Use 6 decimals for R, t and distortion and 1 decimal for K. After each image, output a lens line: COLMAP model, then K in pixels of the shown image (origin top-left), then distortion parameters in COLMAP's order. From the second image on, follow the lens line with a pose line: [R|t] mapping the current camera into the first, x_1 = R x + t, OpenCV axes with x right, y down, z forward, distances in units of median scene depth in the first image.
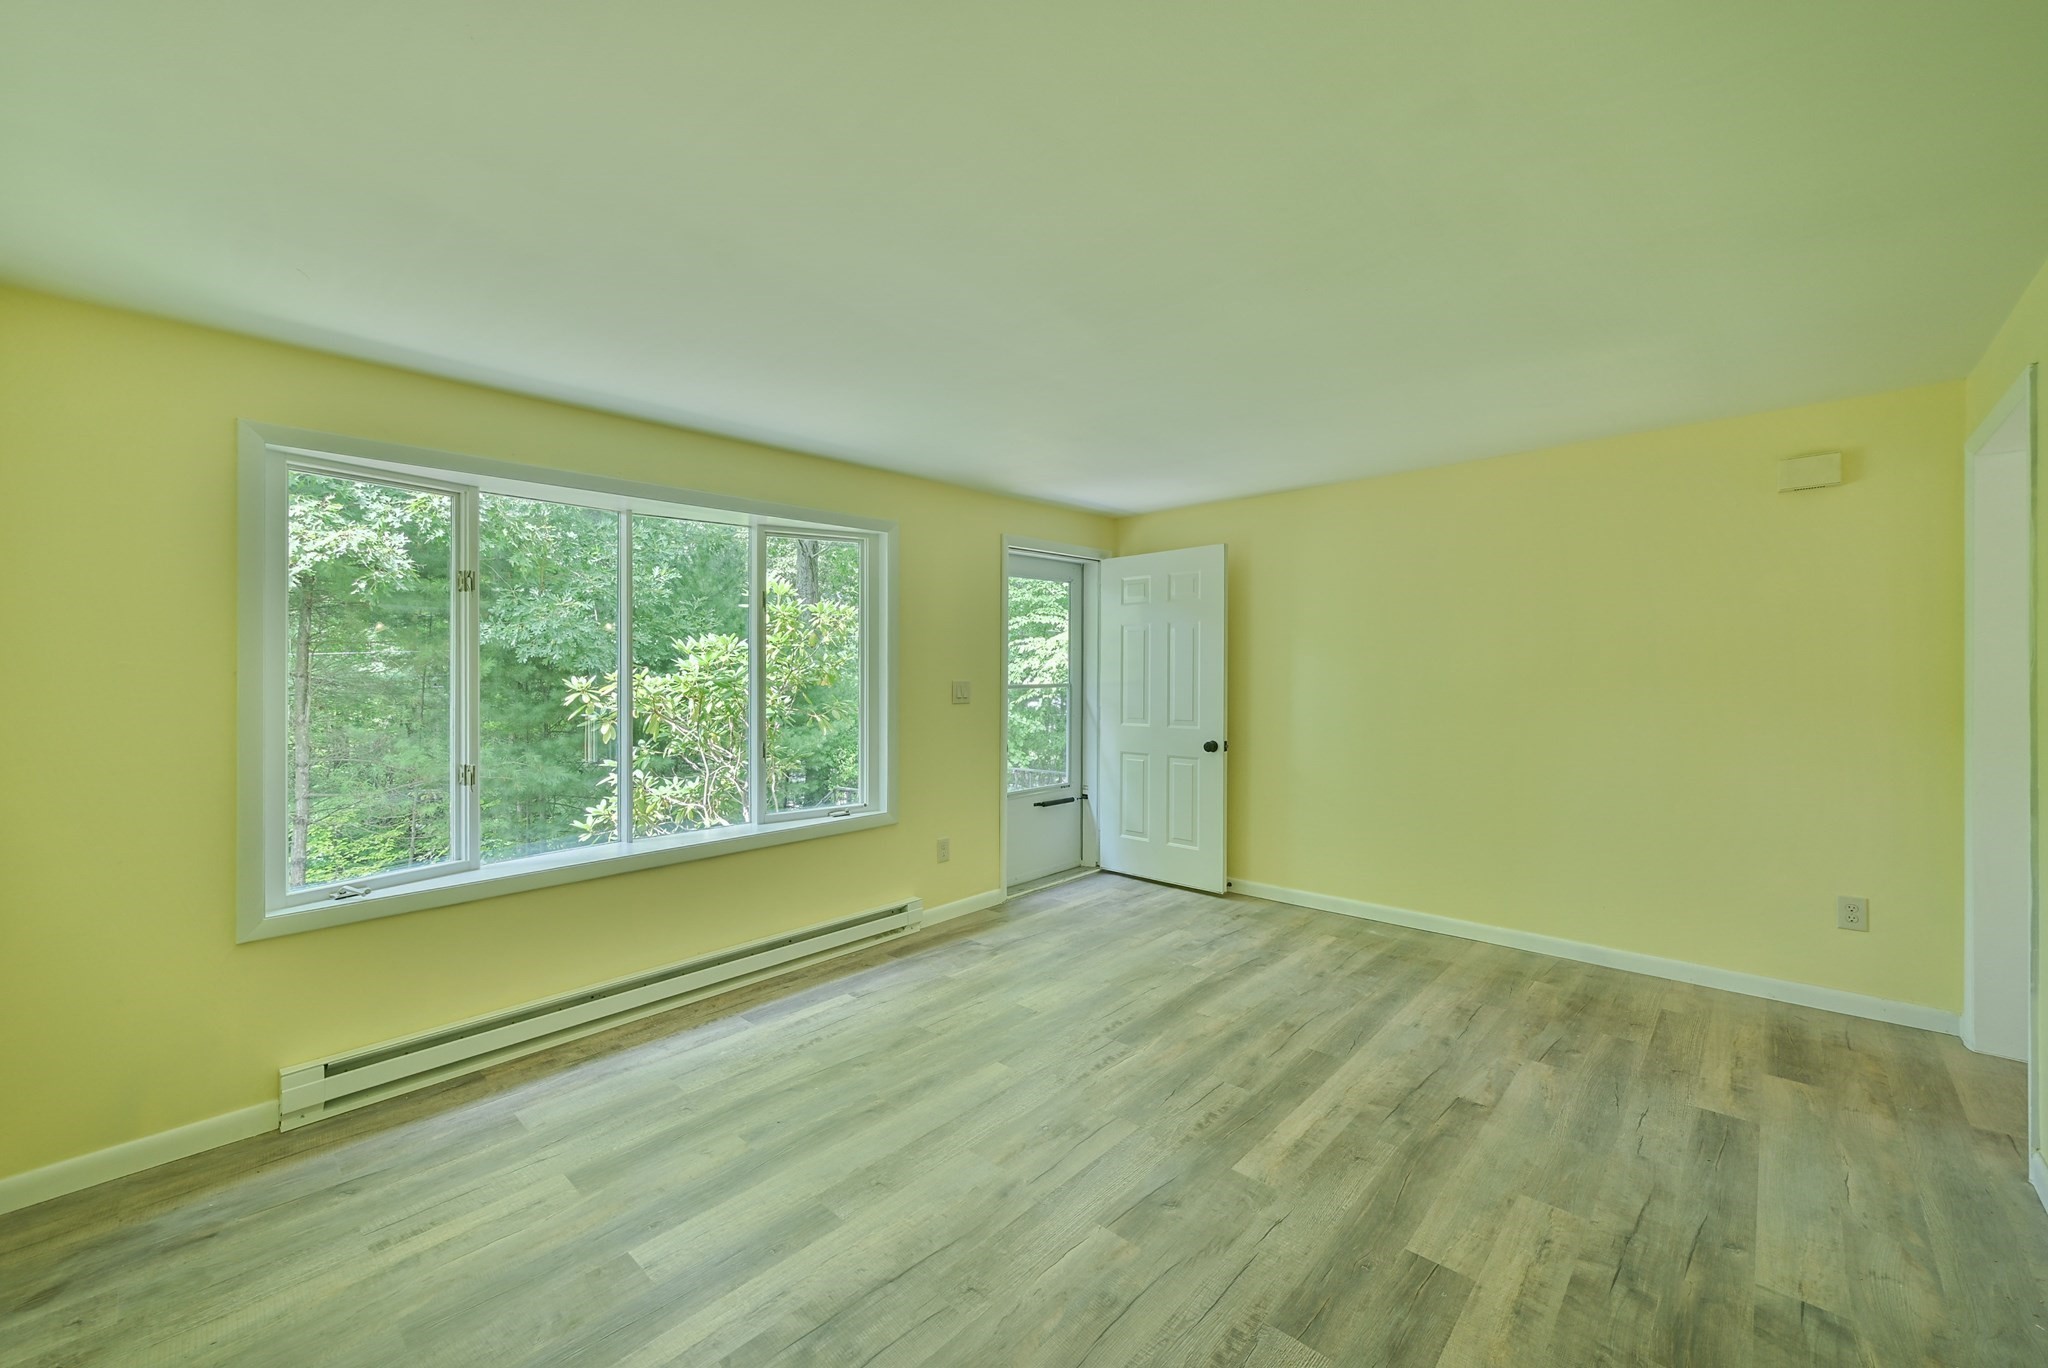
lens RADIAL K [[813.9, 0, 1017.8], [0, 813.9, 675.2], [0, 0, 1]] dist [0.000893, 0.000130]
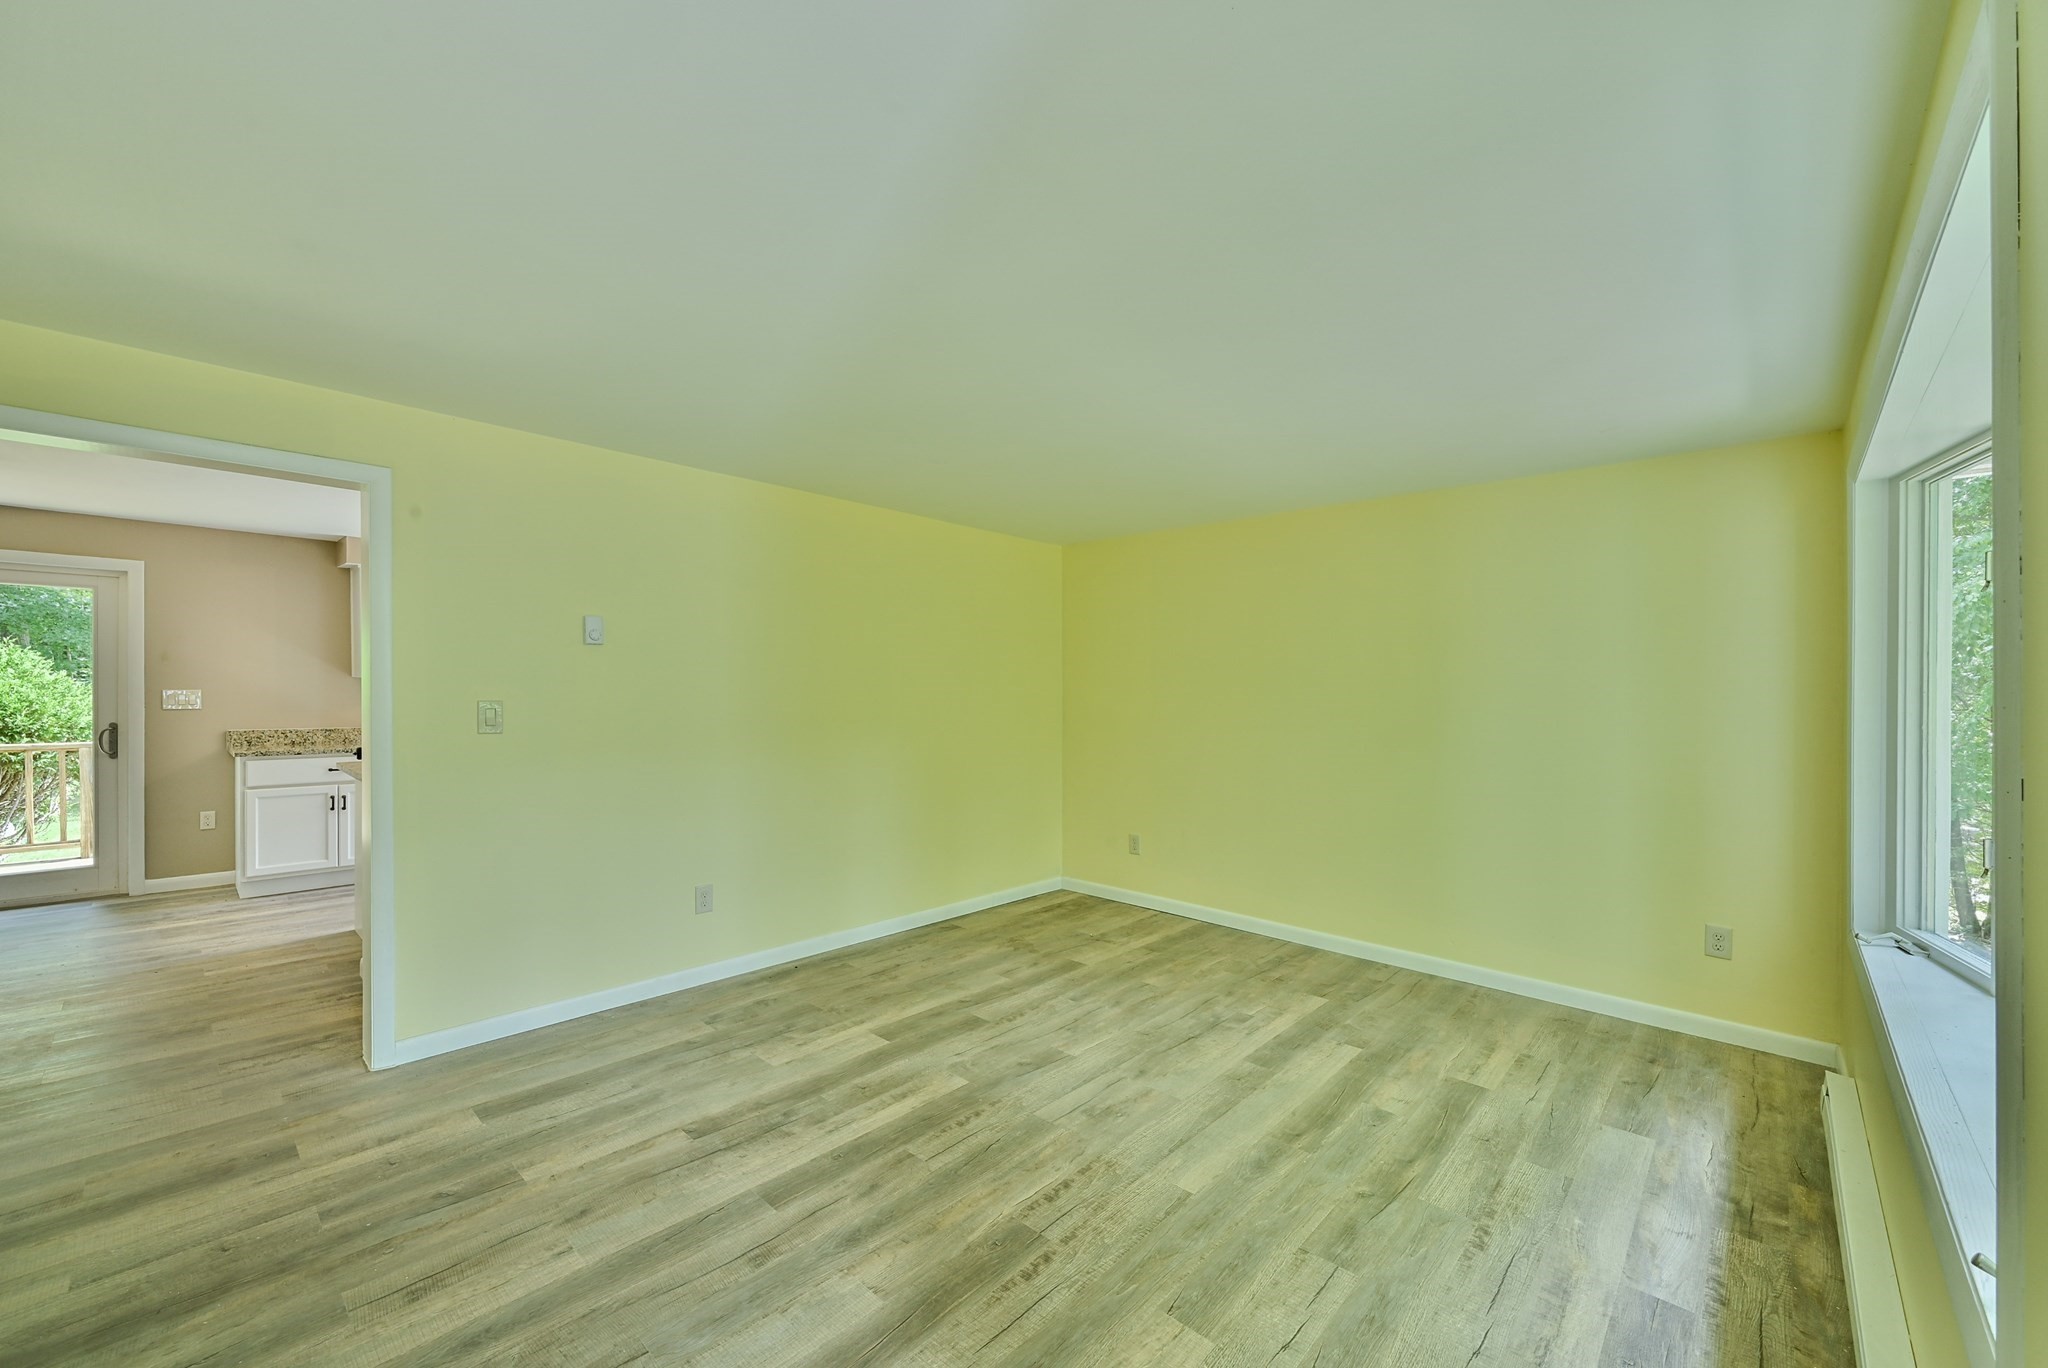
lens RADIAL K [[805.4, 0, 1018.3], [0, 805.4, 708.3], [0, 0, 1]] dist [-0.000727, -0.000069]
pose [[-0.999996, -0.001989, 0.001825, 0.146514], [-0.001932, 0.999527, 0.030689, -0.018125], [-0.001885, 0.030686, -0.999527, 1.791971]]
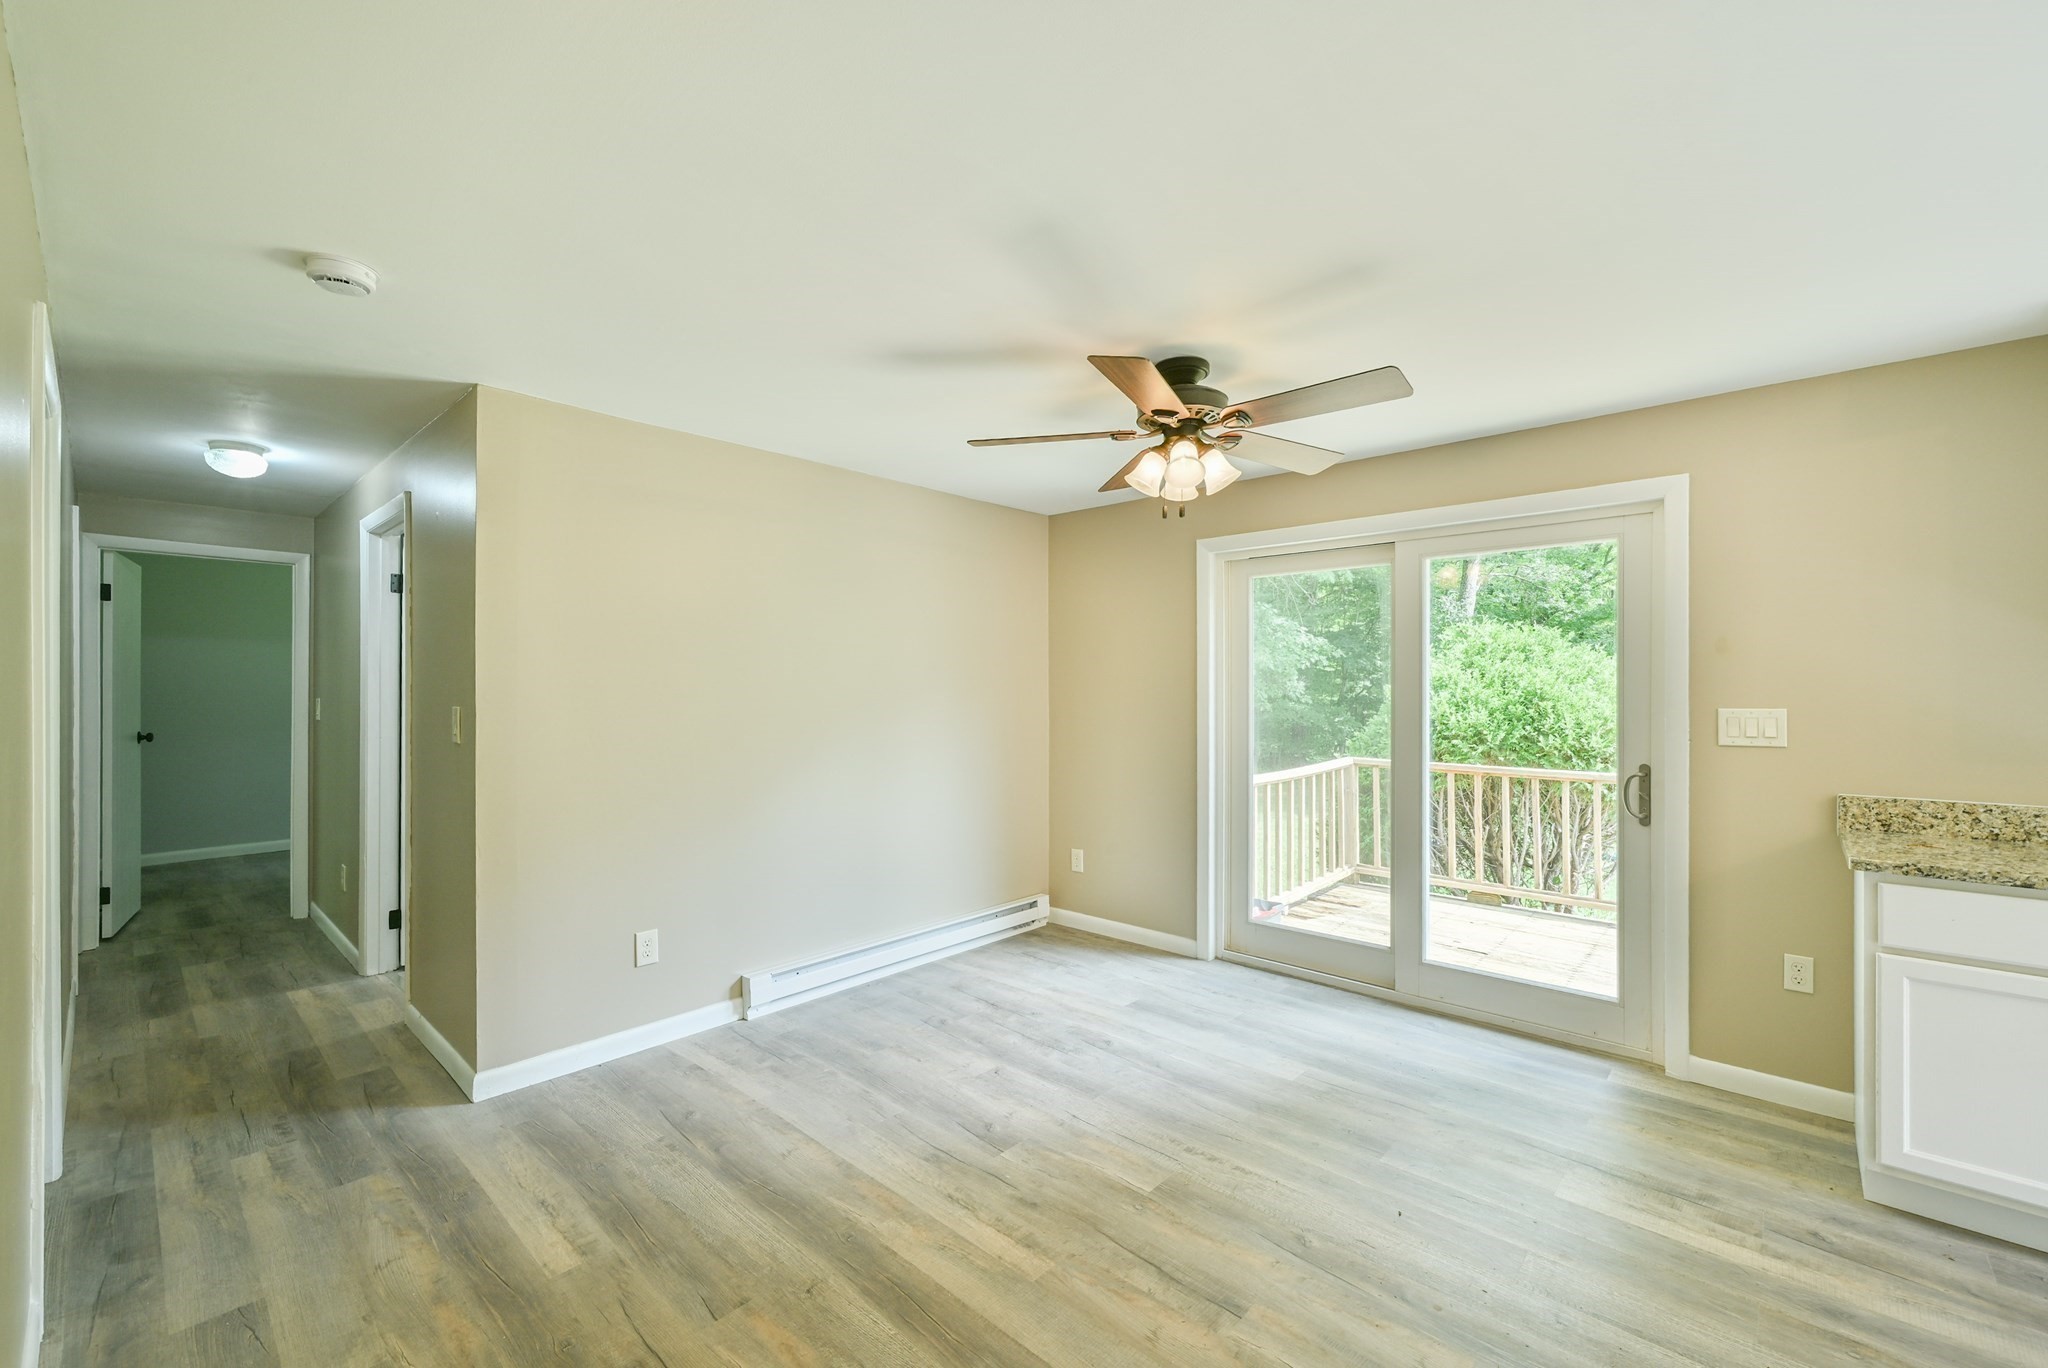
lens RADIAL K [[836.6, 0, 1032.9], [0, 836.6, 677.6], [0, 0, 1]] dist [0.000611, 0.000034]
pose [[-0.012854, 0.024171, 0.999625, 1.108238], [0.006580, 0.999688, -0.024088, -0.019073], [-0.999896, 0.006268, -0.013010, 0.791058]]
